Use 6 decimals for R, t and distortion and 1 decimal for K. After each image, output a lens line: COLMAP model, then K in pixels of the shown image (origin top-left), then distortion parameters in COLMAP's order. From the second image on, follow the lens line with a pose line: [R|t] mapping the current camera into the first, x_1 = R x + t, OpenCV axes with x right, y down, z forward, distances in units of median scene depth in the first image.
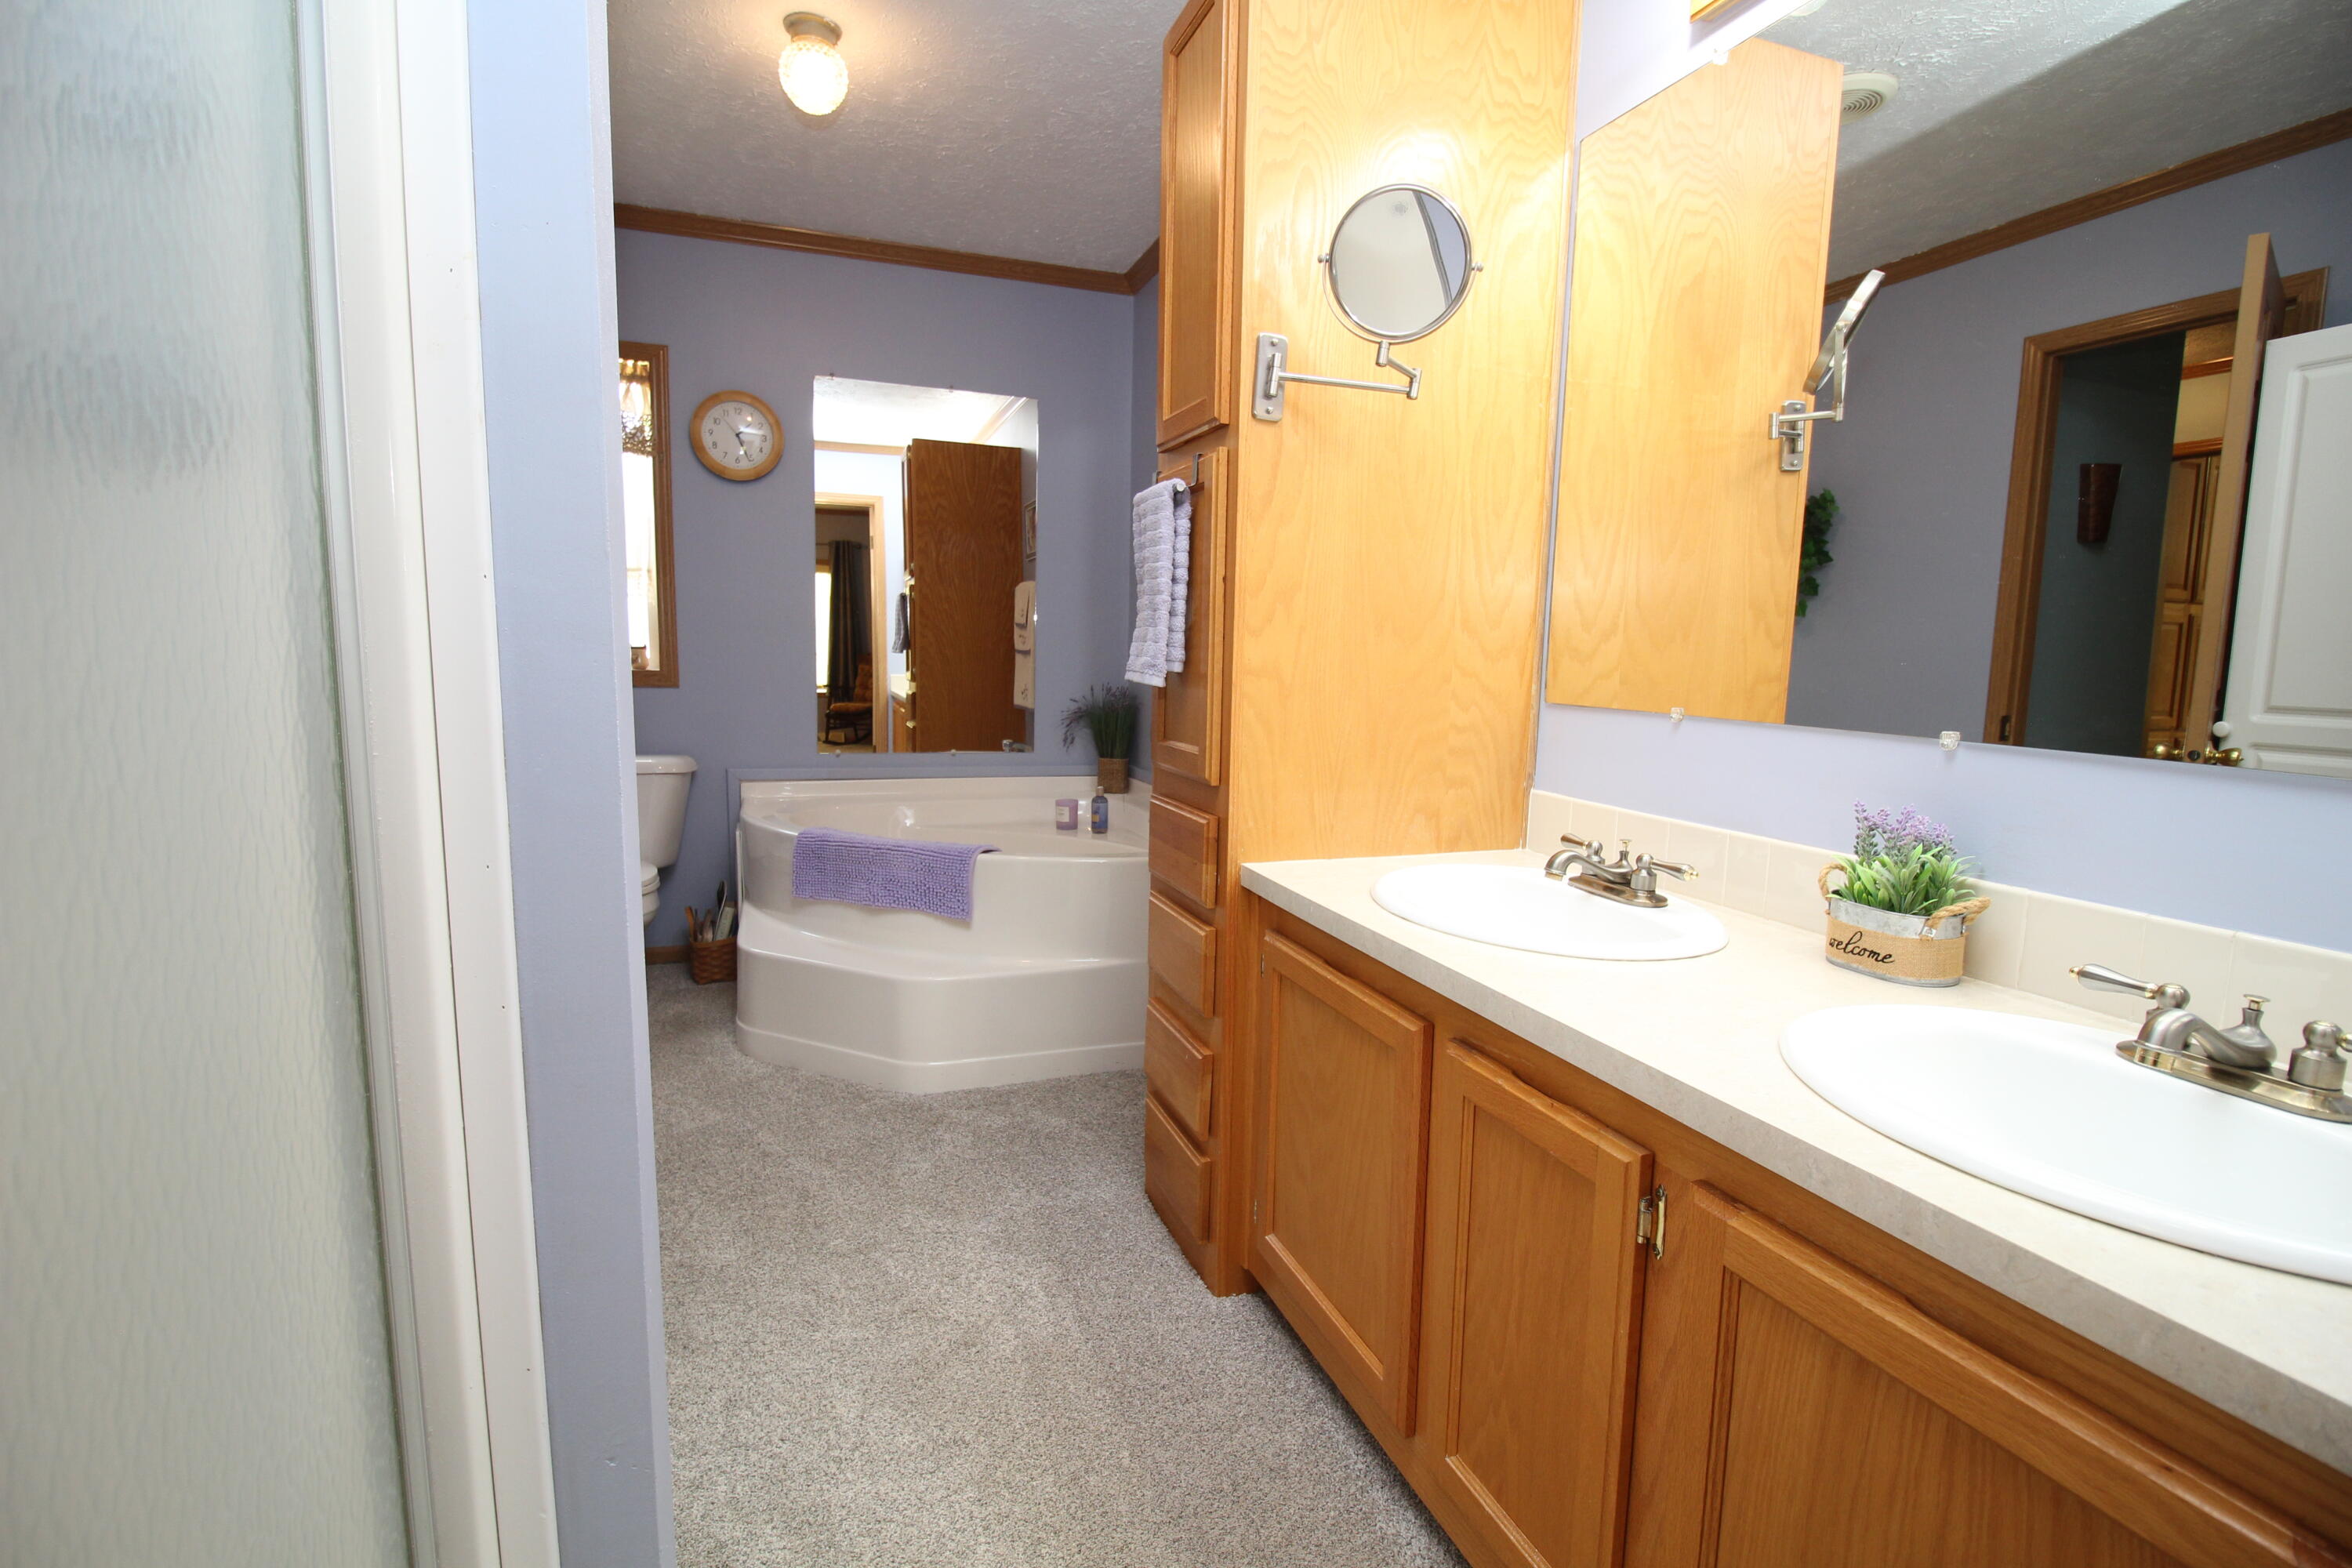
lens RADIAL K [[1092.6, 0, 1183.1], [0, 1092.6, 788.1], [0, 0, 1]] dist [0.002159, -0.014474]
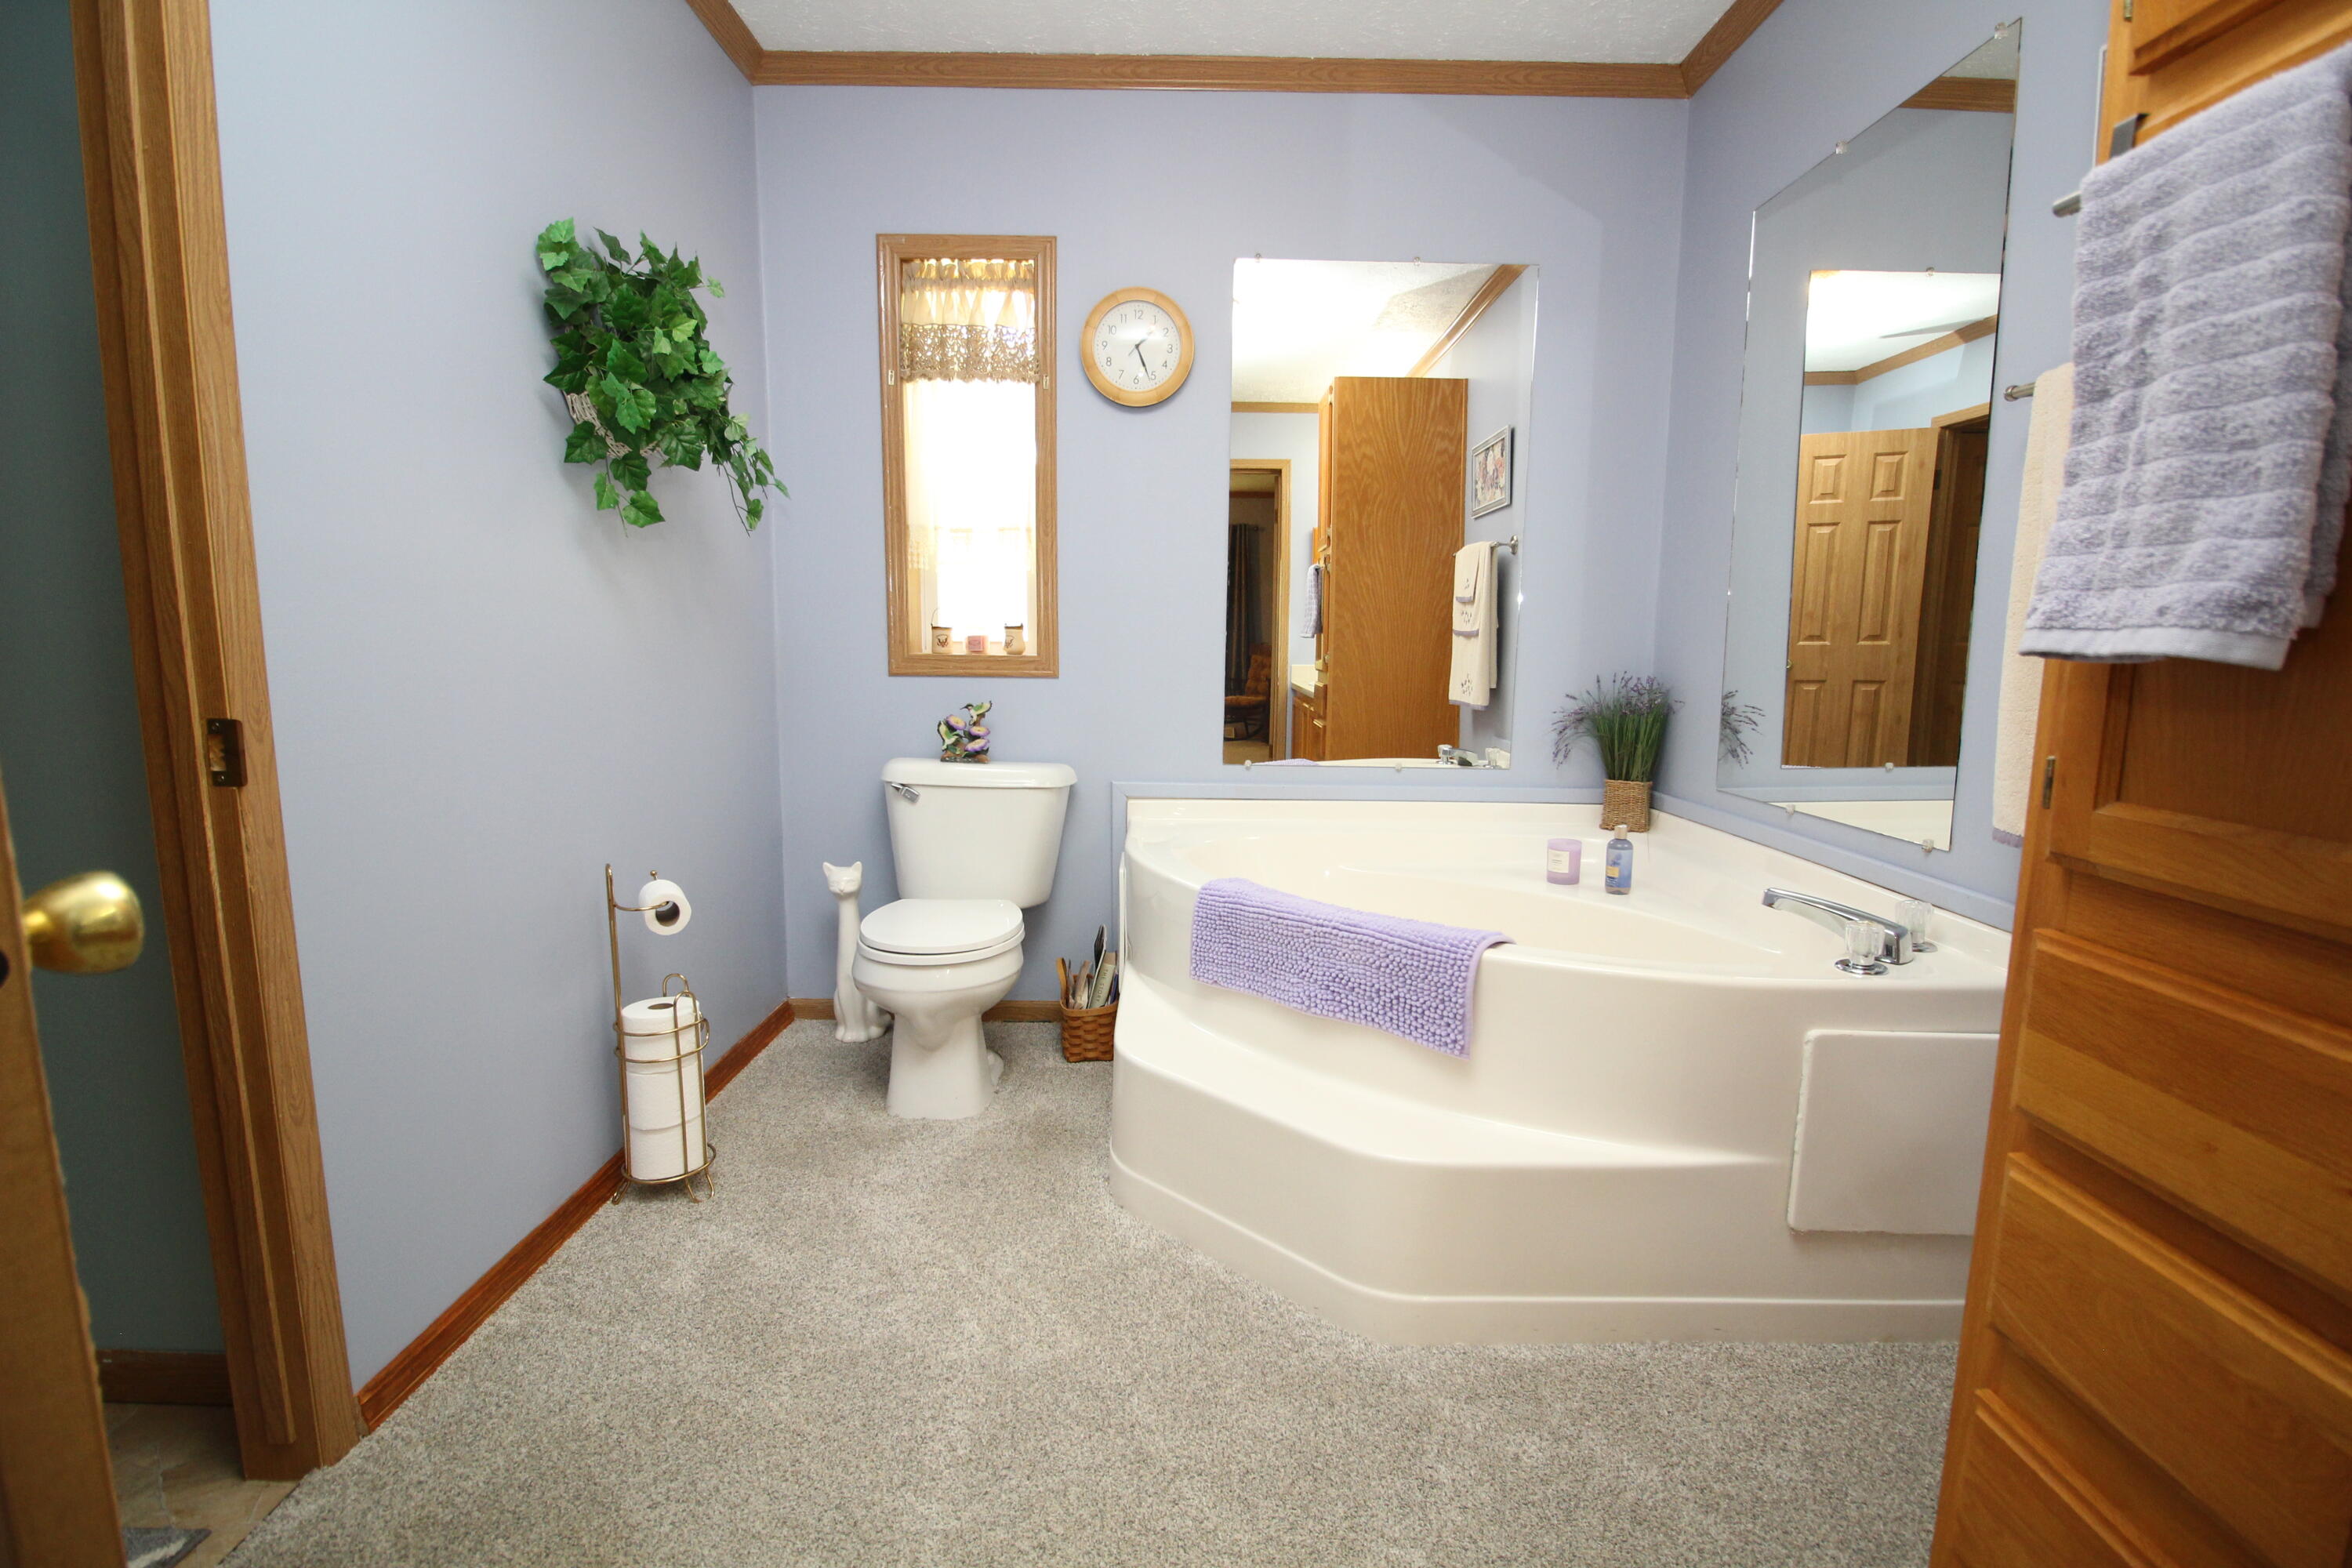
lens RADIAL K [[1092.6, 0, 1183.1], [0, 1092.6, 788.1], [0, 0, 1]] dist [0.002159, -0.014474]
pose [[0.943048, 0.032800, -0.331037, -0.113389], [-0.030669, 0.999462, 0.011660, -0.024540], [0.331241, -0.000843, 0.943546, 0.286475]]
